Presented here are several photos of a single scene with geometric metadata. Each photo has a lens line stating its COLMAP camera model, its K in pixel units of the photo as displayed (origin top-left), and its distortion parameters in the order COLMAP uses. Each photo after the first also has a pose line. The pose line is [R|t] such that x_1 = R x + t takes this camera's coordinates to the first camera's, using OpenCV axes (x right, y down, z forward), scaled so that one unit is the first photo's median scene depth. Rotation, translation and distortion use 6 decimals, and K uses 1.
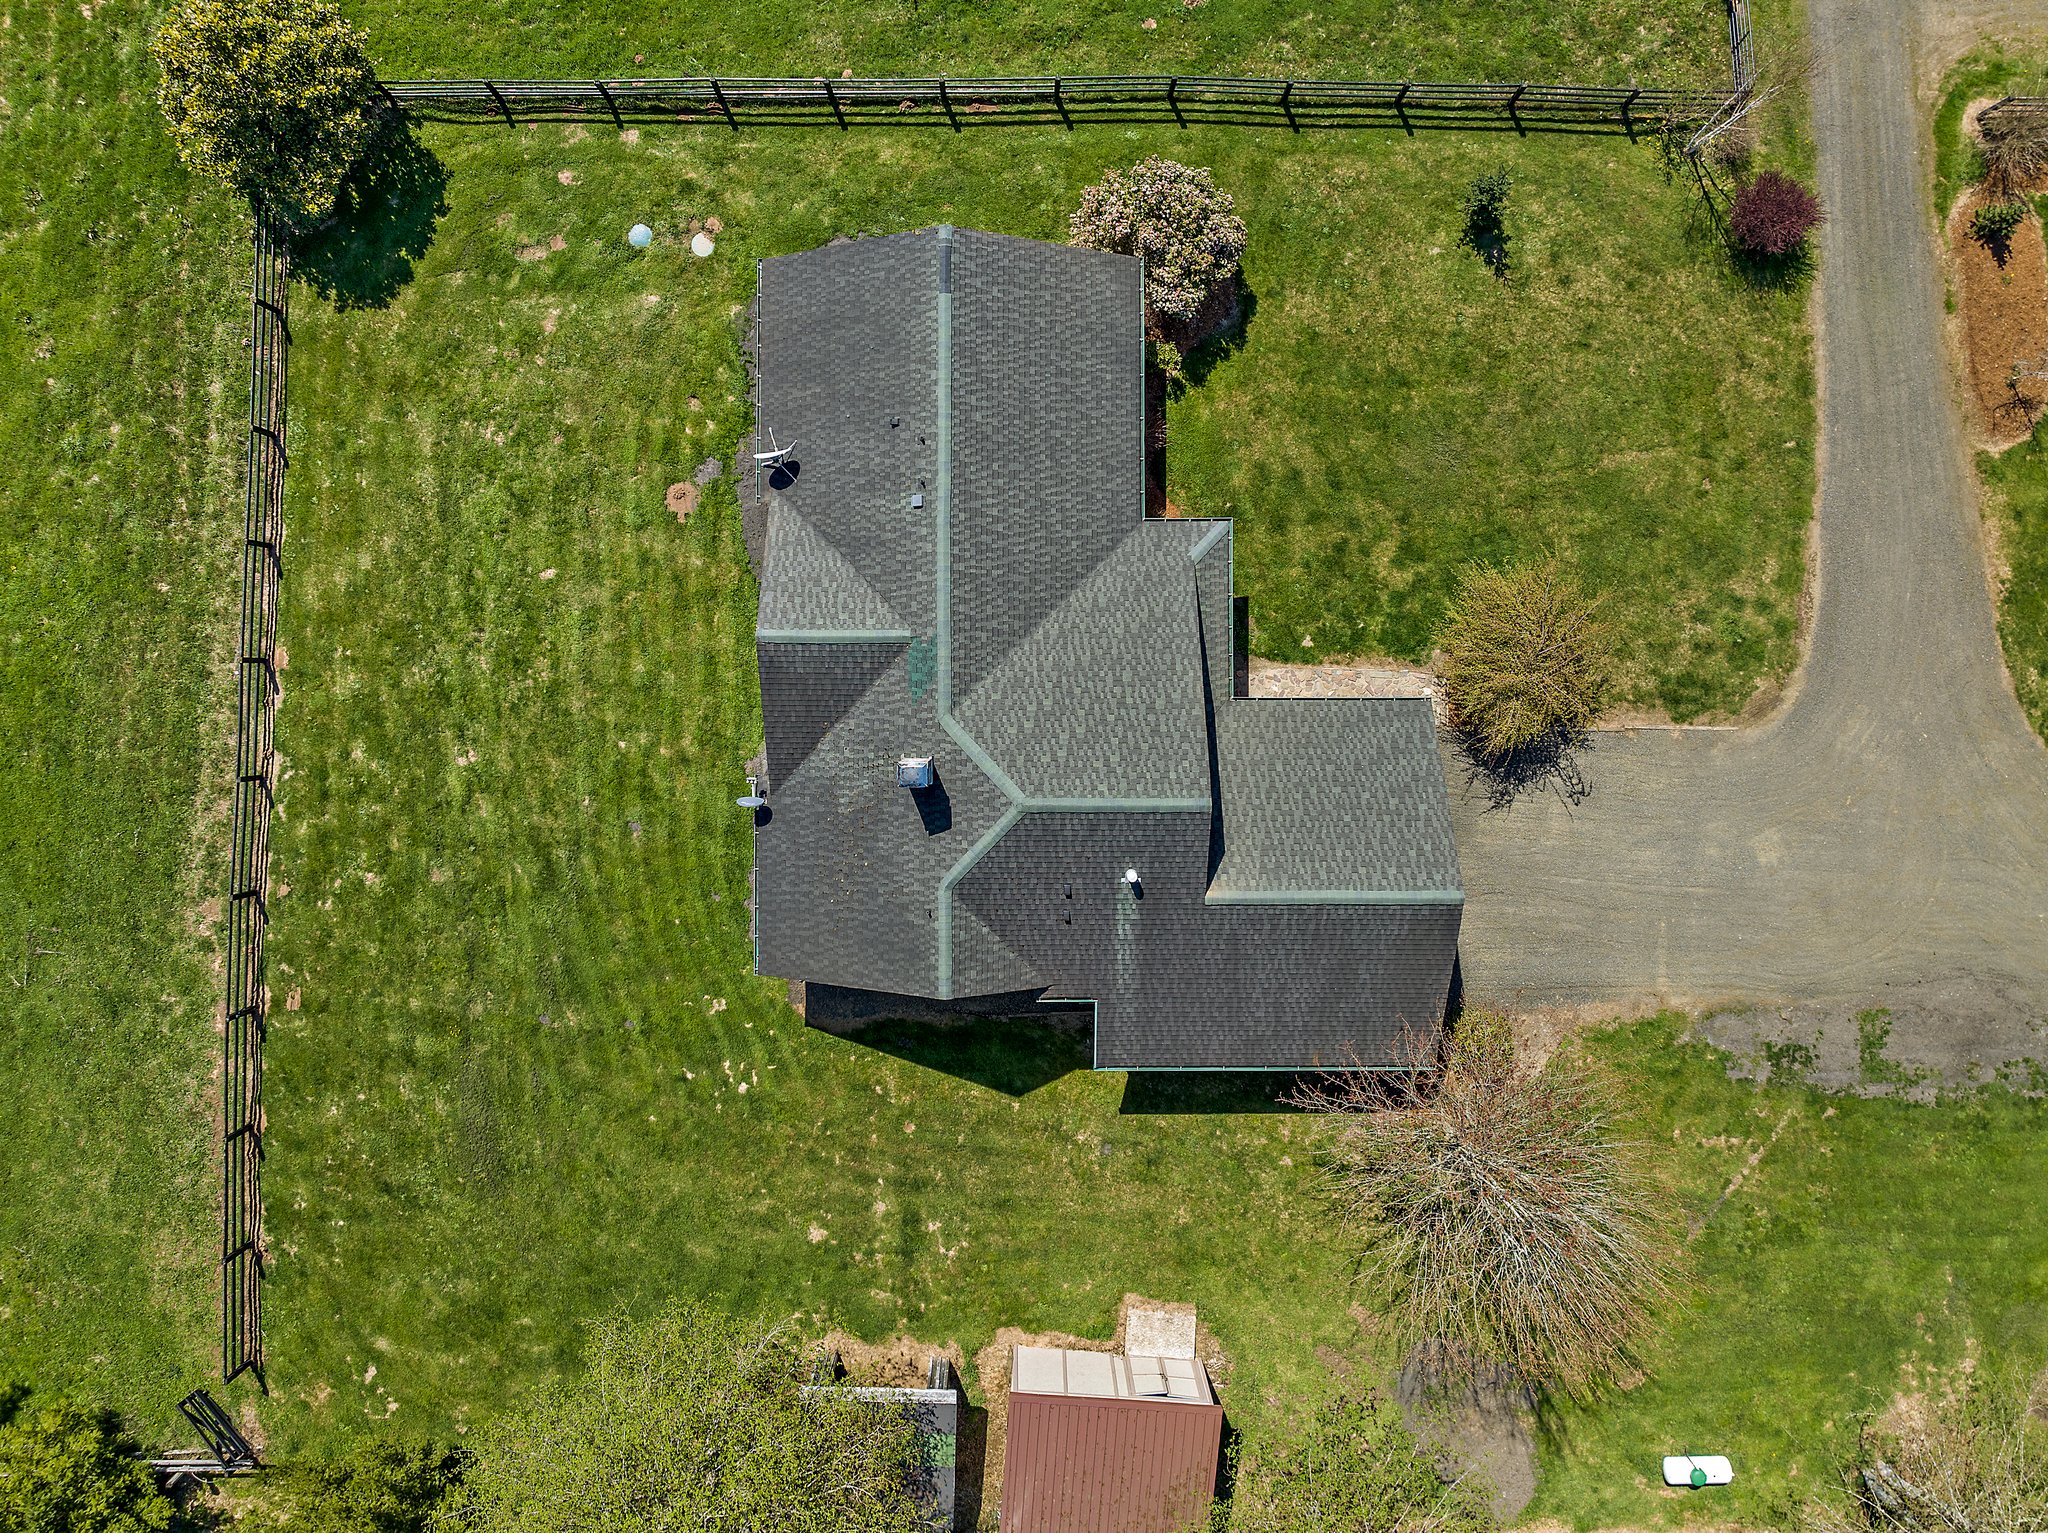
lens RADIAL K [[1446.4, 0, 1031.8], [0, 1446.4, 766.2], [0, 0, 1]] dist [-0.034488, -0.004611]
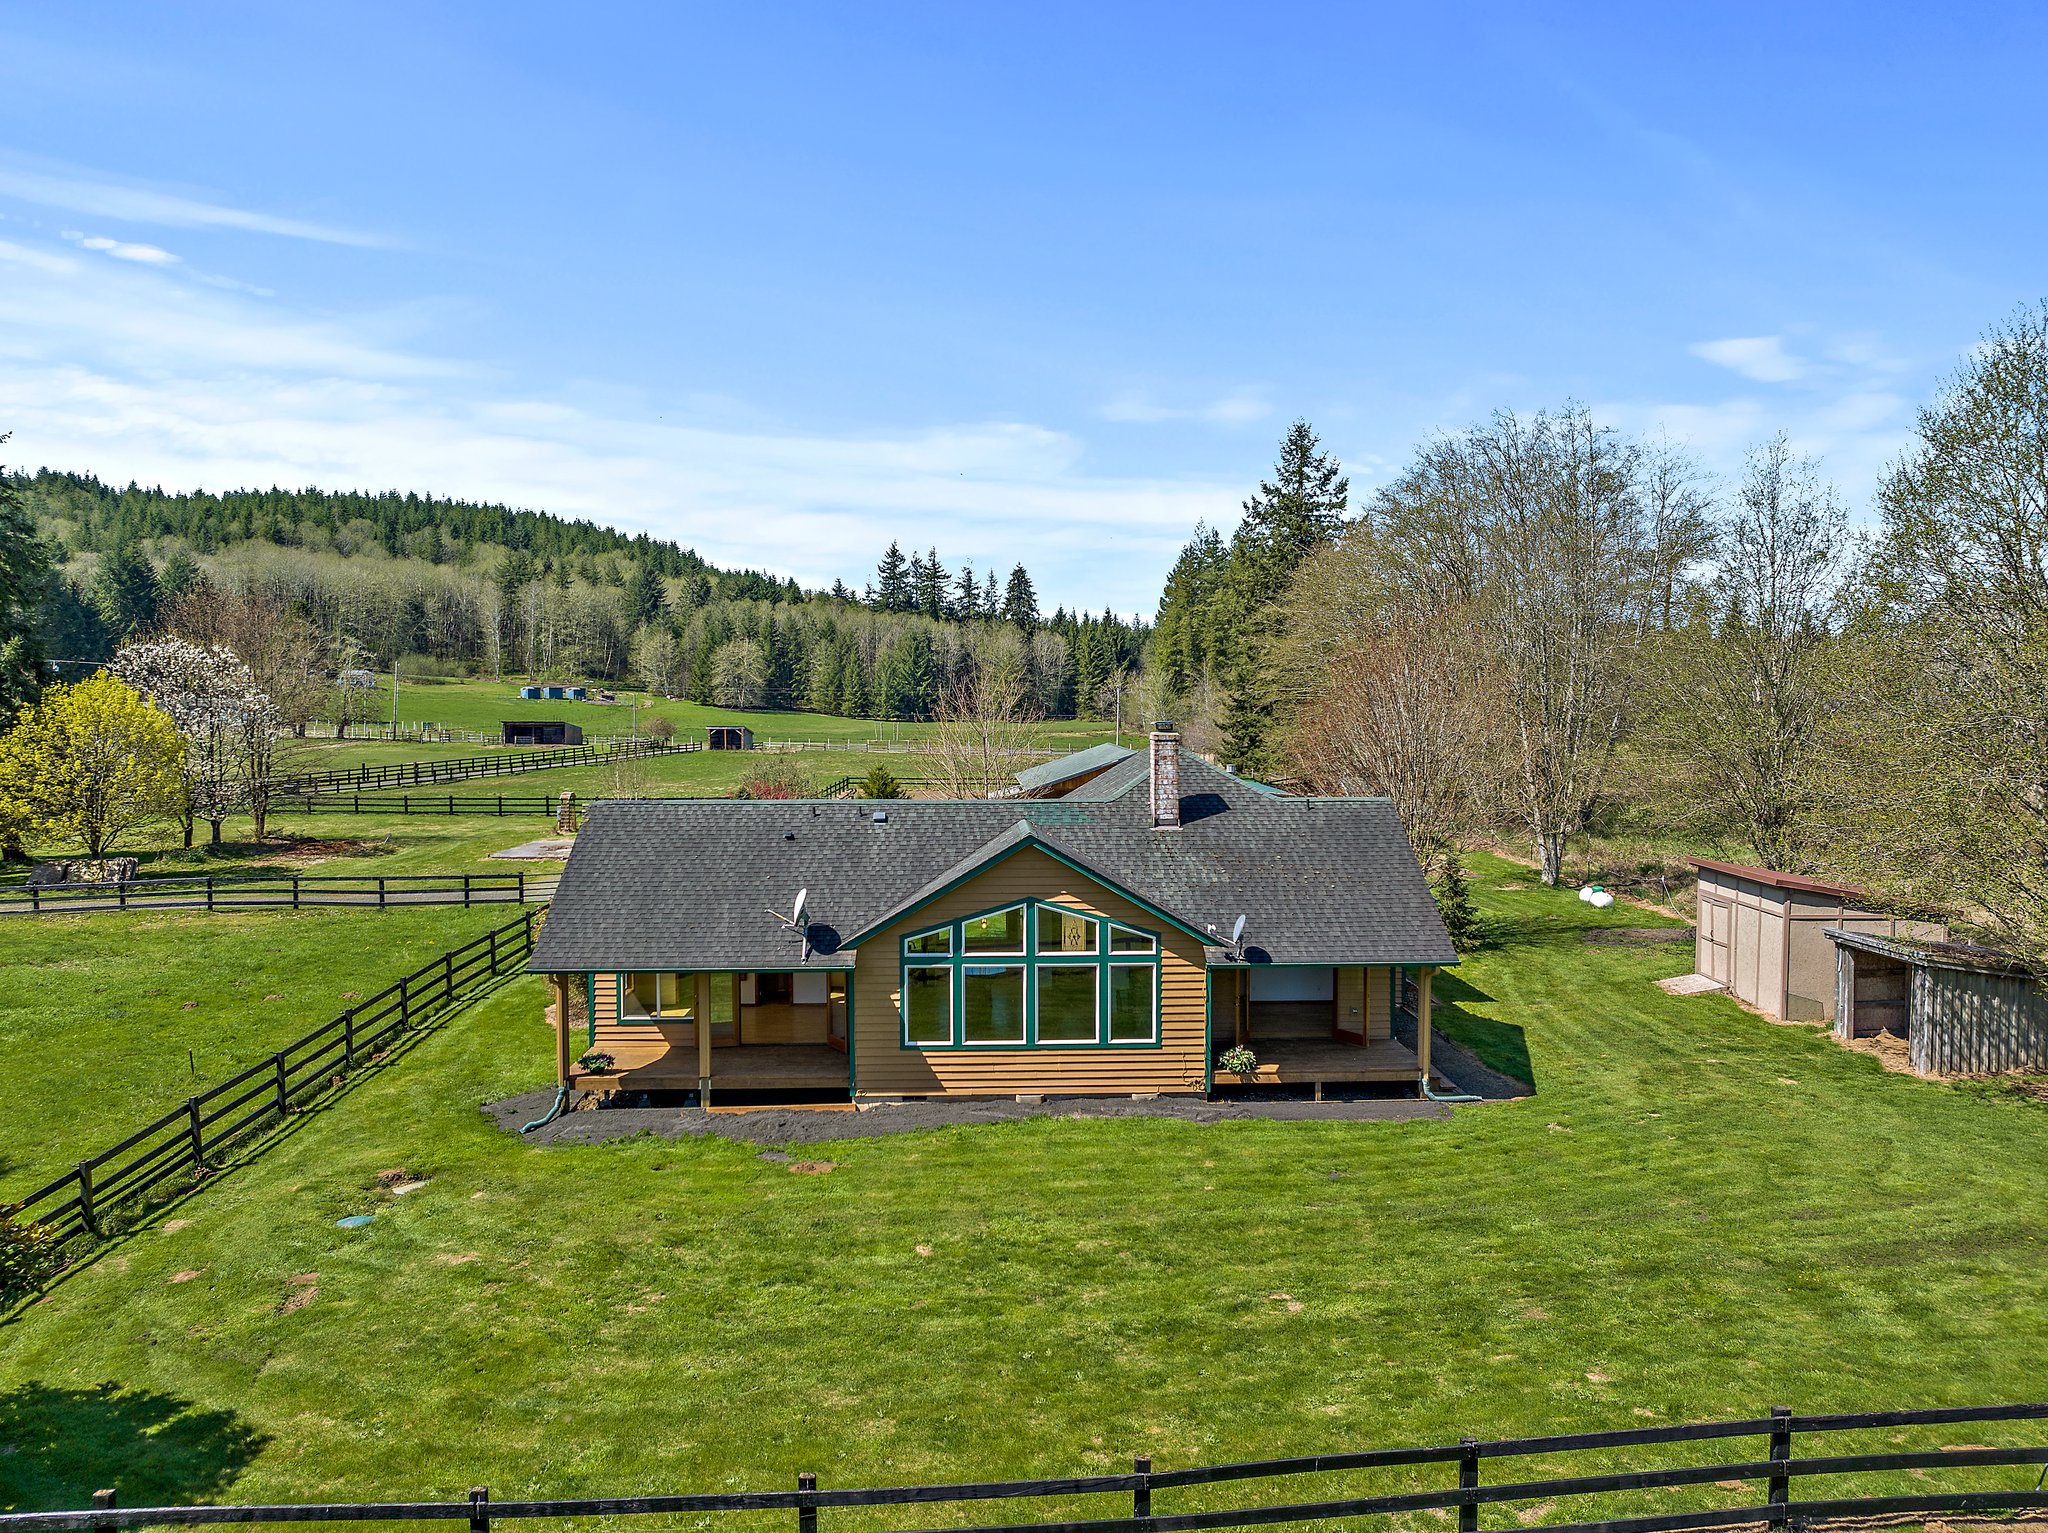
lens RADIAL K [[1446.4, 0, 1031.8], [0, 1446.4, 766.2], [0, 0, 1]] dist [-0.034488, -0.004611]
pose [[-0.048669, -0.031876, 0.998306, -0.880199], [0.998630, 0.017681, 0.049249, -0.122021], [-0.019221, 0.999335, 0.030972, 0.793401]]
